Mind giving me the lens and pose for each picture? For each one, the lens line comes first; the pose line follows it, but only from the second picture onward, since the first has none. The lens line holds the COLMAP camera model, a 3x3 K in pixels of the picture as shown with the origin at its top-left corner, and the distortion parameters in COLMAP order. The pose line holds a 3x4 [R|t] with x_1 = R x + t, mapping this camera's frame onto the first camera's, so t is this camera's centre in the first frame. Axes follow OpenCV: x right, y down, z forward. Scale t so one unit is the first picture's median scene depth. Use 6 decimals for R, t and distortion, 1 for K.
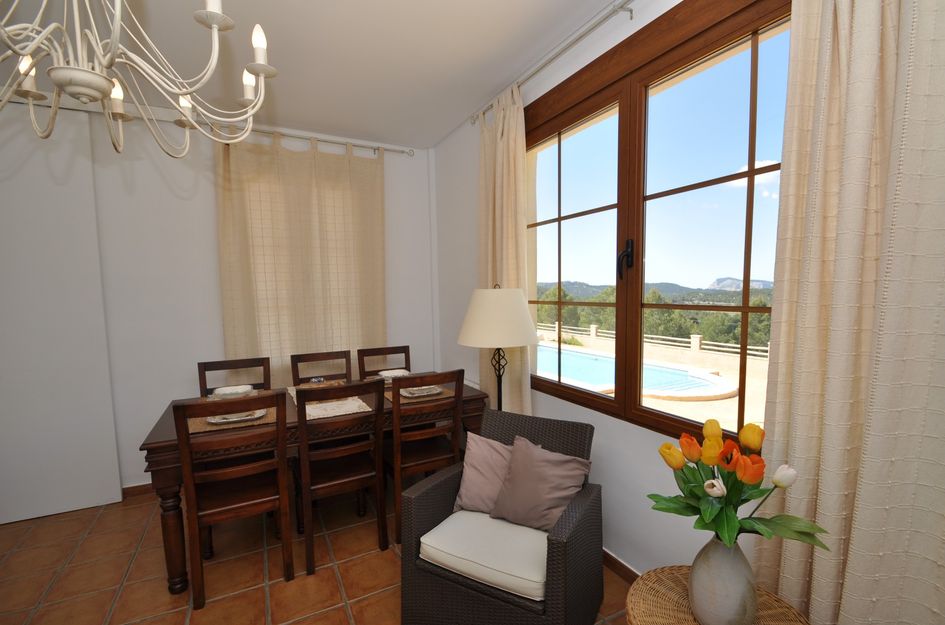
lens RADIAL K [[412.2, 0, 470.7], [0, 412.2, 330.1], [0, 0, 1]] dist [-0.000536, -0.014491]
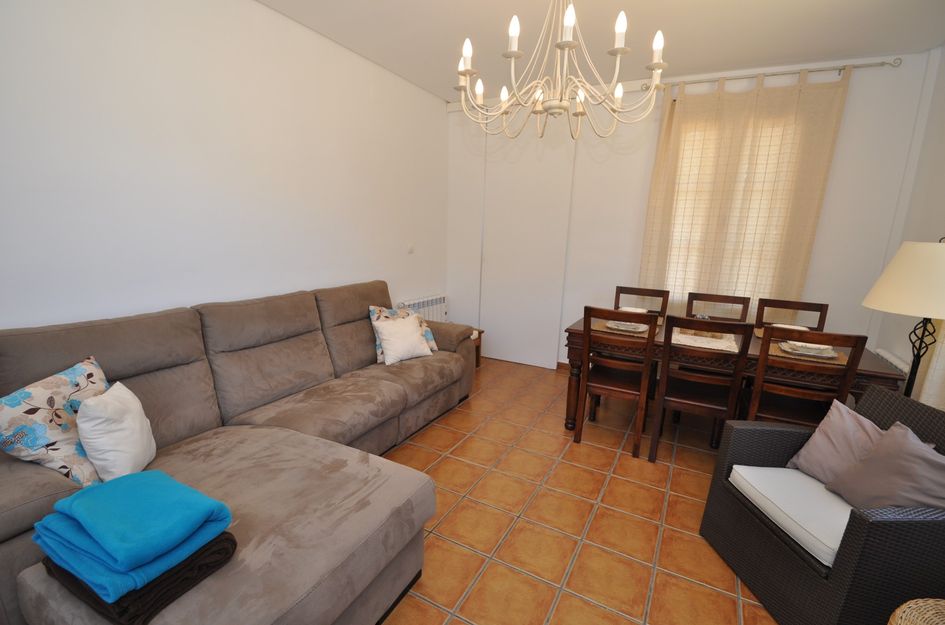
lens RADIAL K [[418.4, 0, 473.0], [0, 418.4, 325.4], [0, 0, 1]] dist [0.018236, -0.015540]
pose [[0.549296, 0.223740, -0.805118, 0.239073], [-0.120042, 0.974623, 0.188945, 0.004833], [0.826961, -0.007139, 0.562214, -0.166723]]
